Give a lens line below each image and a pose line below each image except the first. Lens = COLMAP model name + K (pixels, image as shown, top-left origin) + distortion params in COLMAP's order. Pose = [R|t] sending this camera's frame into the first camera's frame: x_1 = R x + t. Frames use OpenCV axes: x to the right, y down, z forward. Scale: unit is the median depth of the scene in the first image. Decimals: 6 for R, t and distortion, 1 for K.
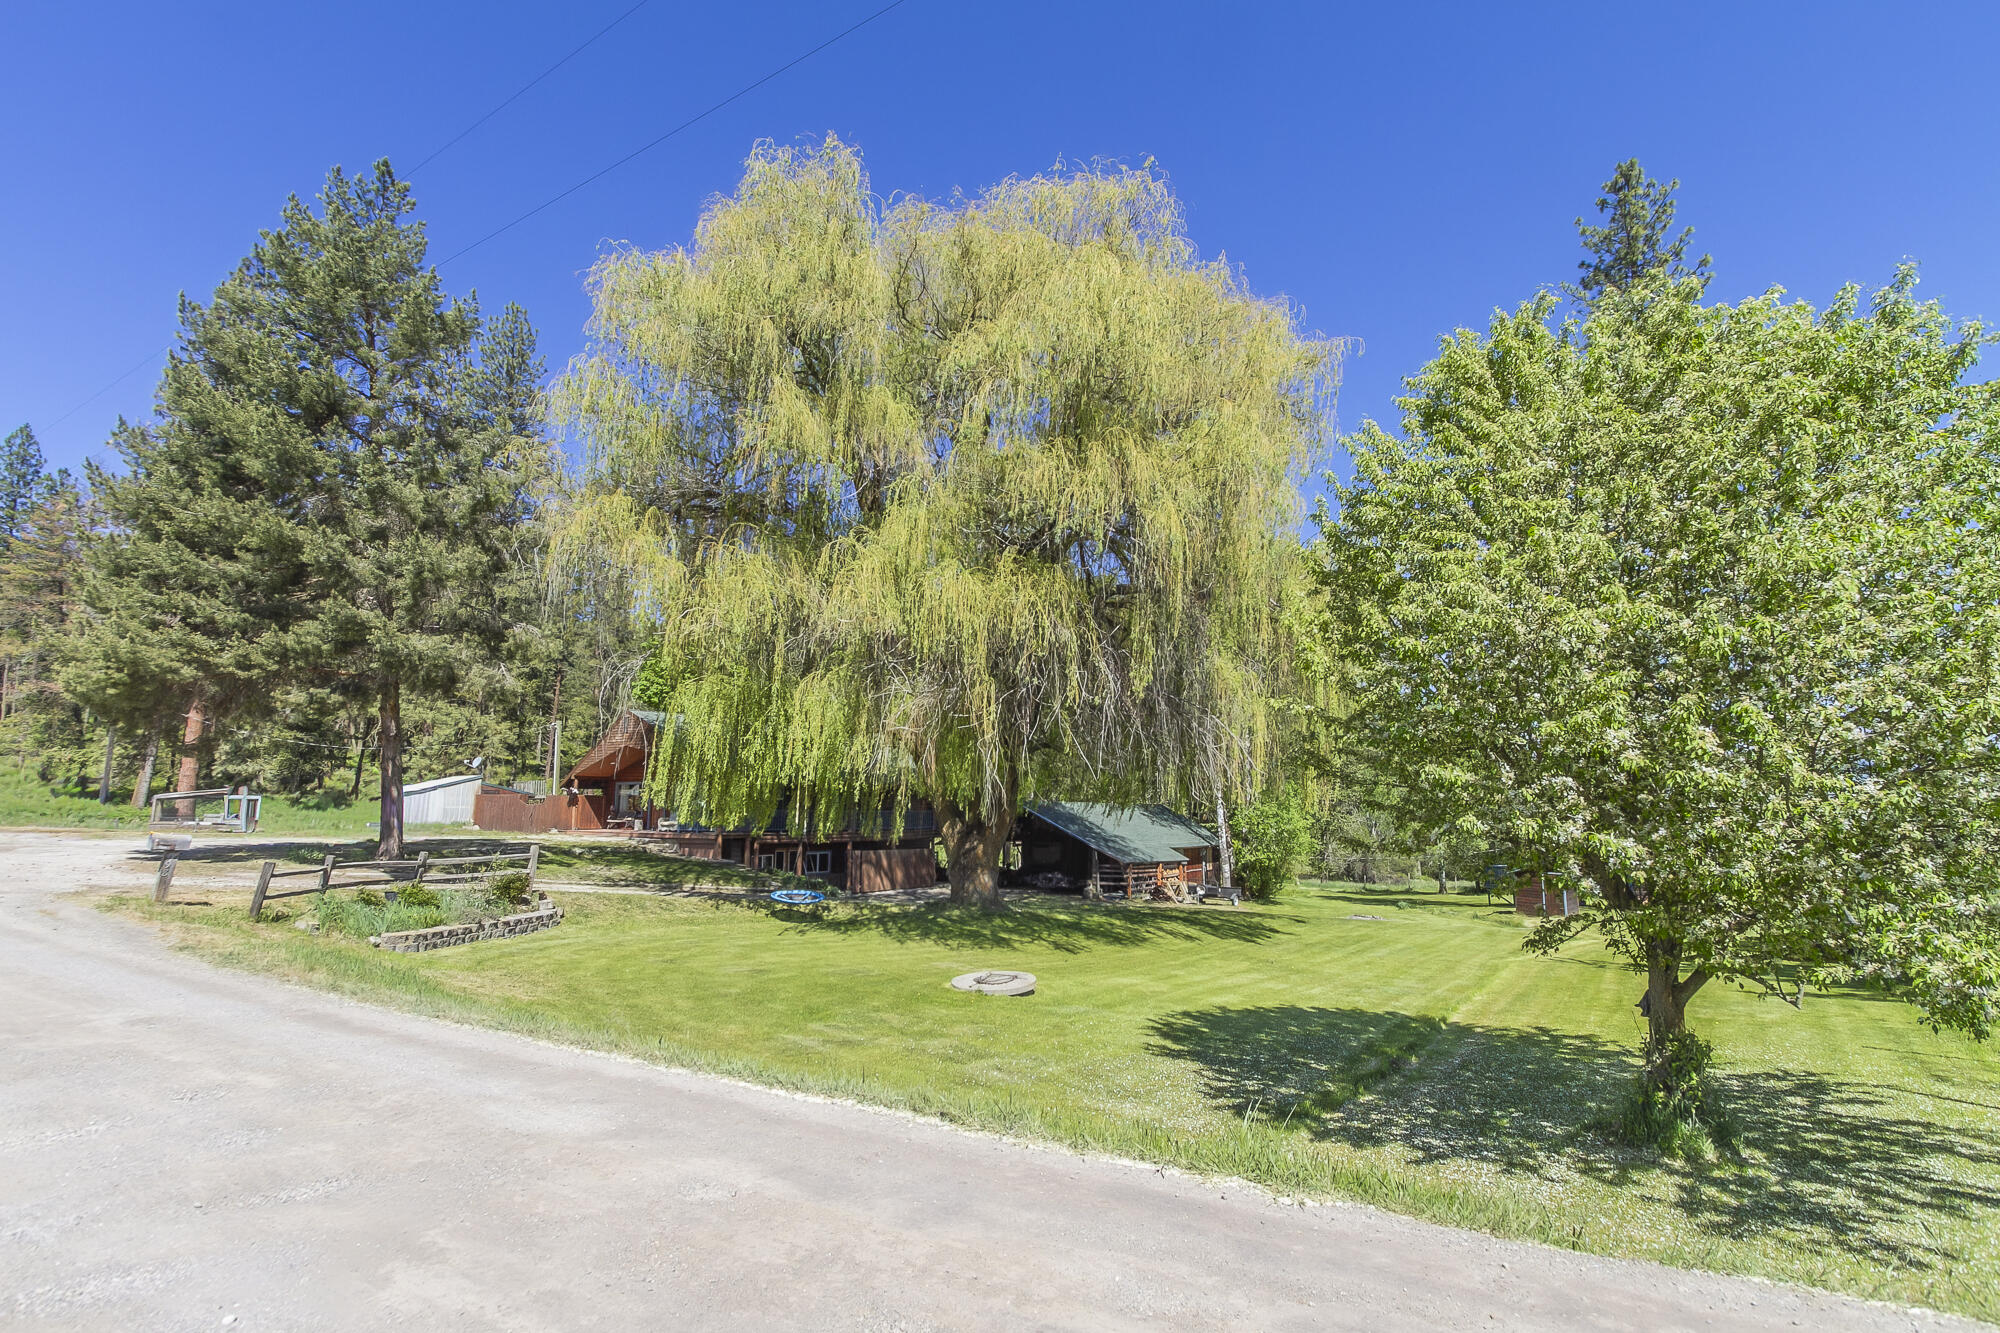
lens RADIAL K [[925.7, 0, 998.3], [0, 925.7, 666.4], [0, 0, 1]] dist [0.001112, 0.000045]
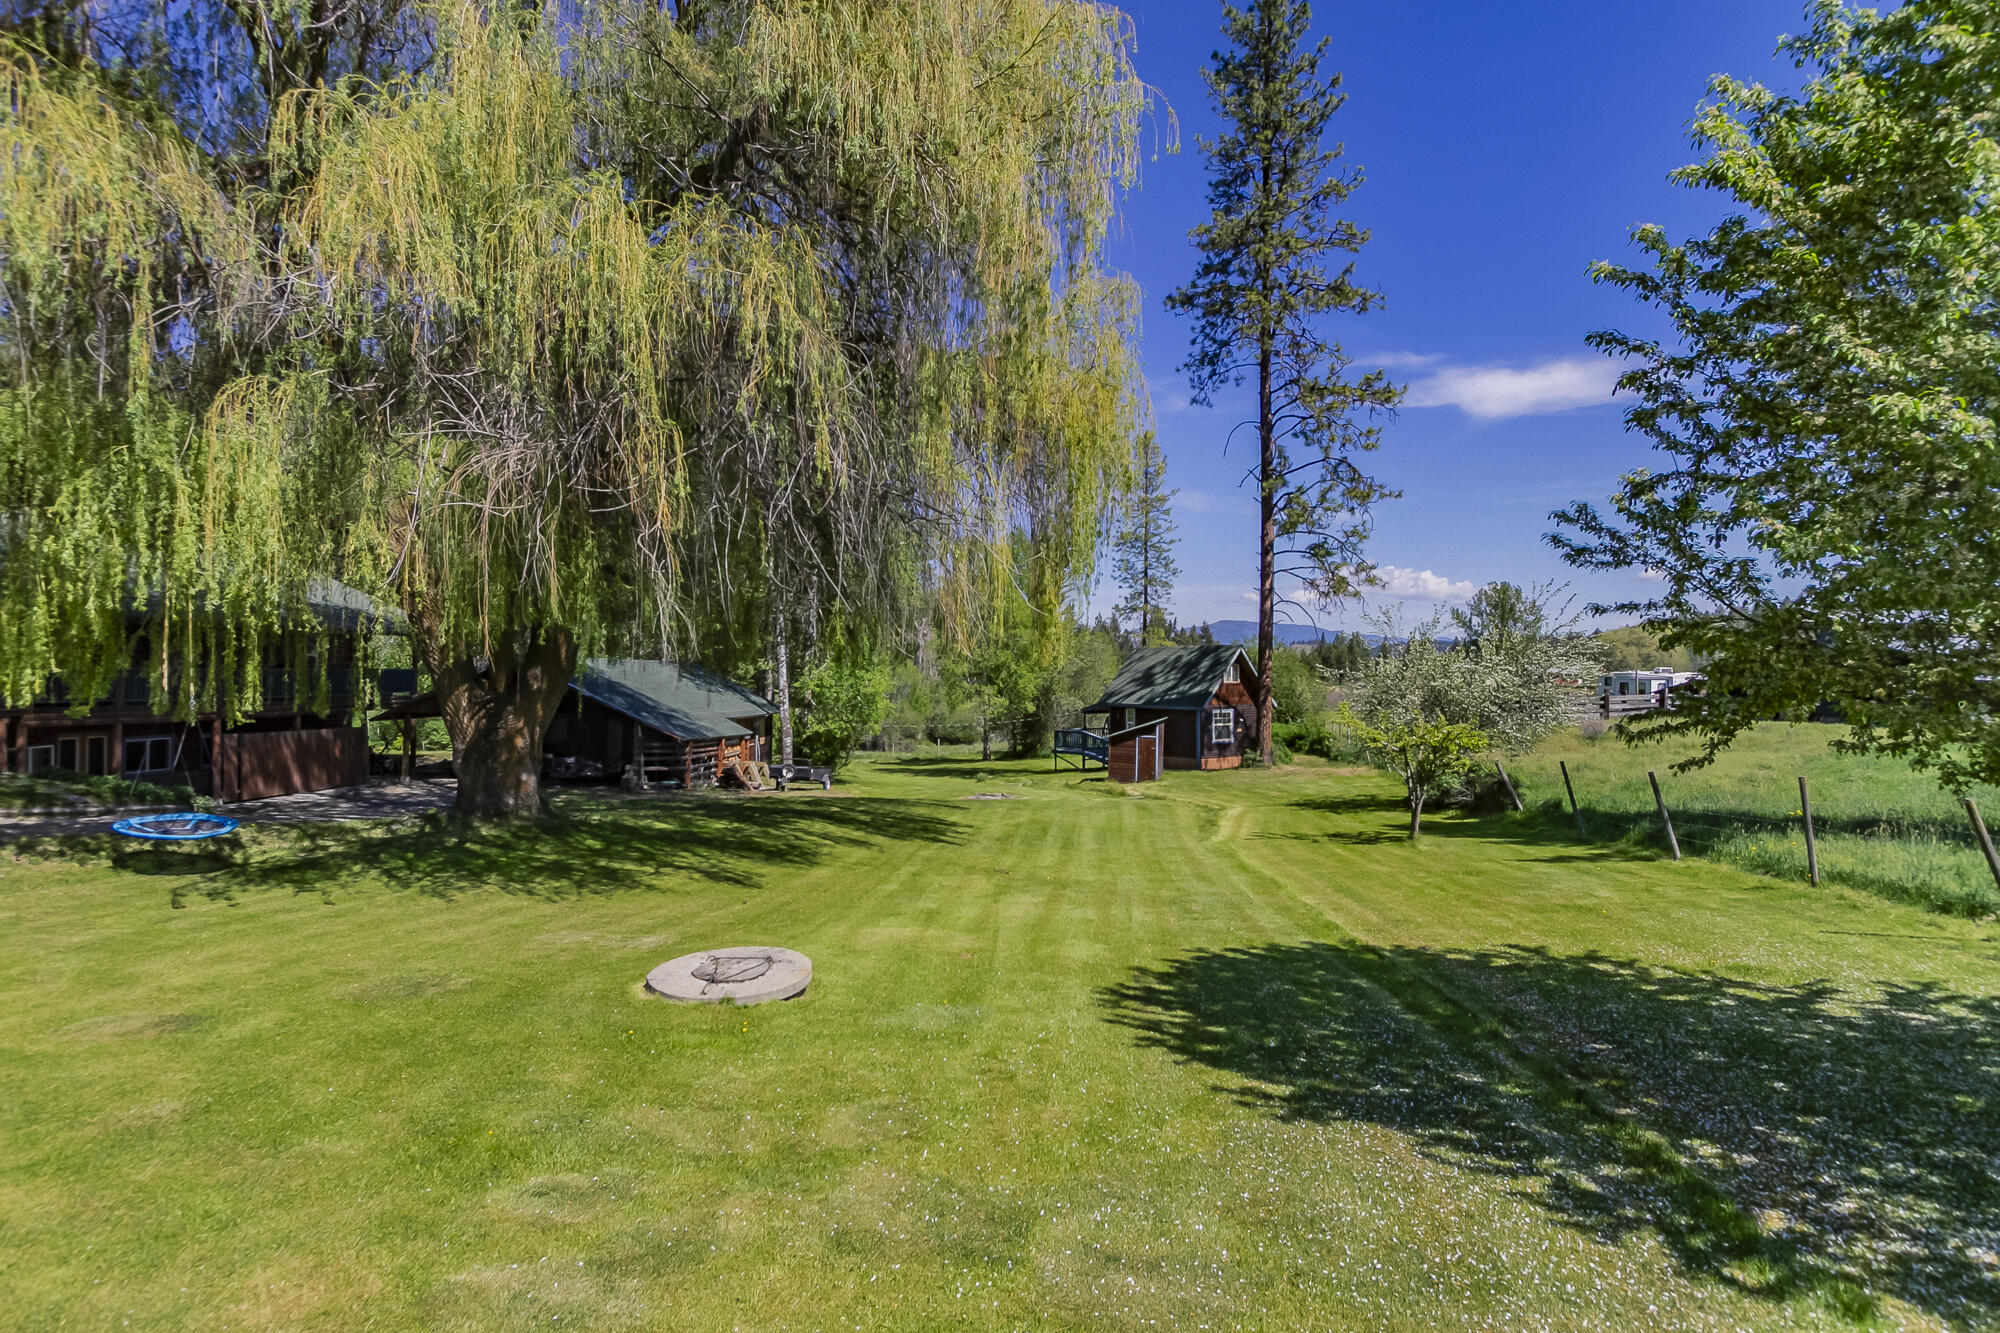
lens RADIAL K [[1088.3, 0, 1001.8], [0, 1088.3, 668.7], [0, 0, 1]] dist [0.006748, 0.001366]
pose [[0.875202, -0.001712, 0.483755, -0.106187], [-0.070550, 0.988851, 0.131137, 0.043376], [-0.478586, -0.148900, 0.865323, 0.244276]]
